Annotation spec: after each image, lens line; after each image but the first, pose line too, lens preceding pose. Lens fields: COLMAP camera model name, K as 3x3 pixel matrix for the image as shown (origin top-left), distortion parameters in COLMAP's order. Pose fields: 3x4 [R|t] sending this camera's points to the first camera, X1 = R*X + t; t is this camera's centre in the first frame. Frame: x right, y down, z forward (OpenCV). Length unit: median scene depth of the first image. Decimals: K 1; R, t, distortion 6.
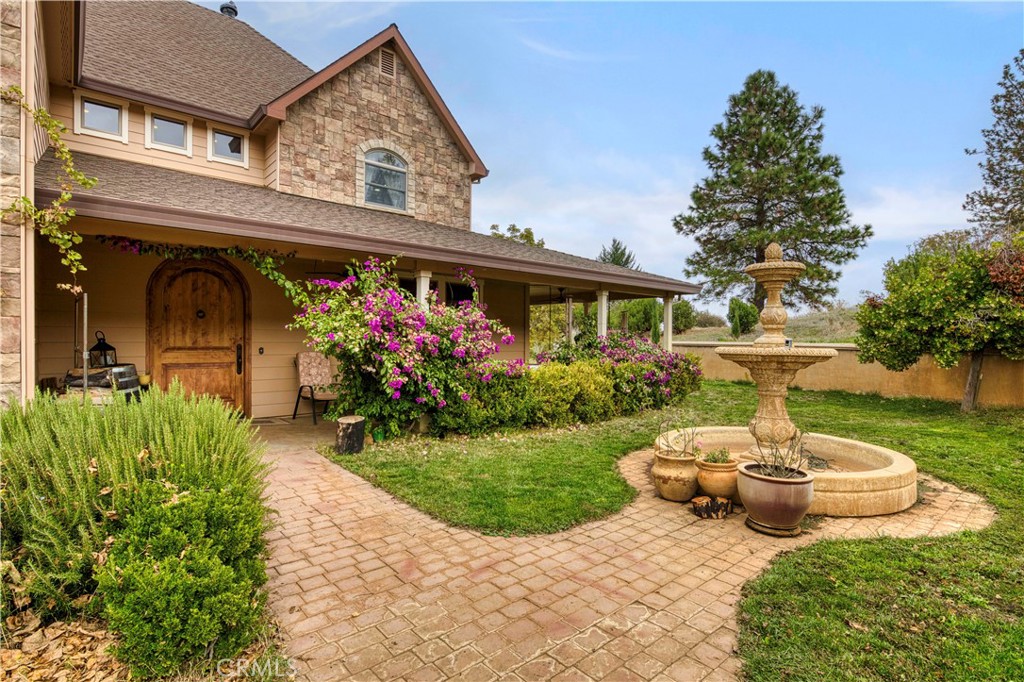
lens RADIAL K [[494.7, 0, 514.9], [0, 494.7, 345.4], [0, 0, 1]] dist [-0.003099, -0.000509]
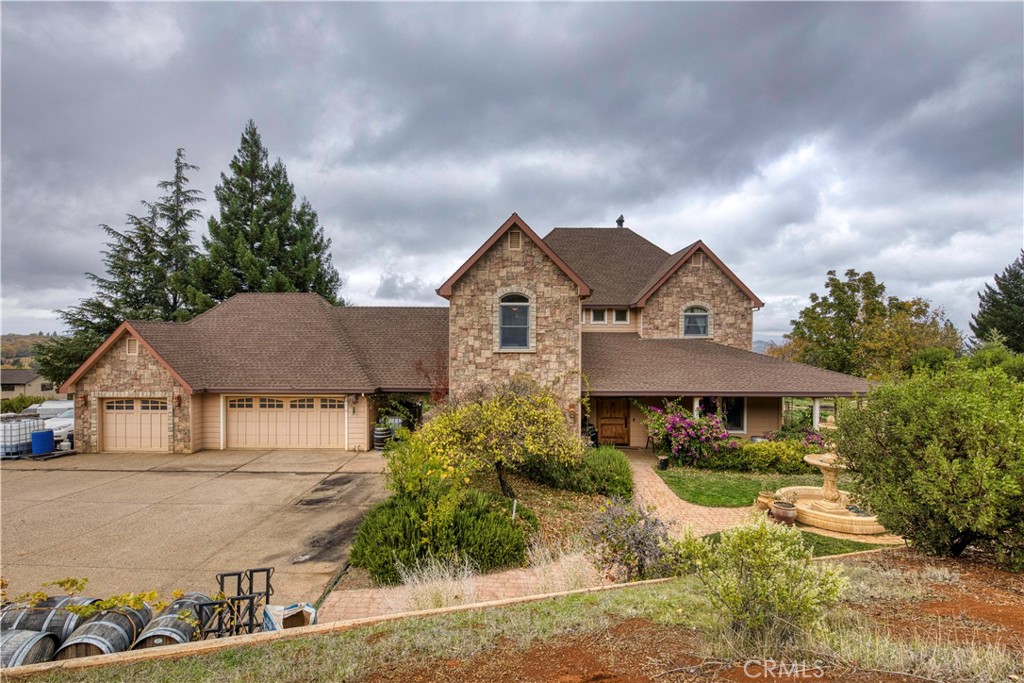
lens RADIAL K [[462.3, 0, 513.2], [0, 462.3, 342.6], [0, 0, 1]] dist [-0.002017, 0.000459]
pose [[0.739062, 0.001720, -0.673635, 0.612443], [-0.003541, 0.999993, -0.001332, -0.377334], [0.673628, 0.003369, 0.739063, -1.144534]]
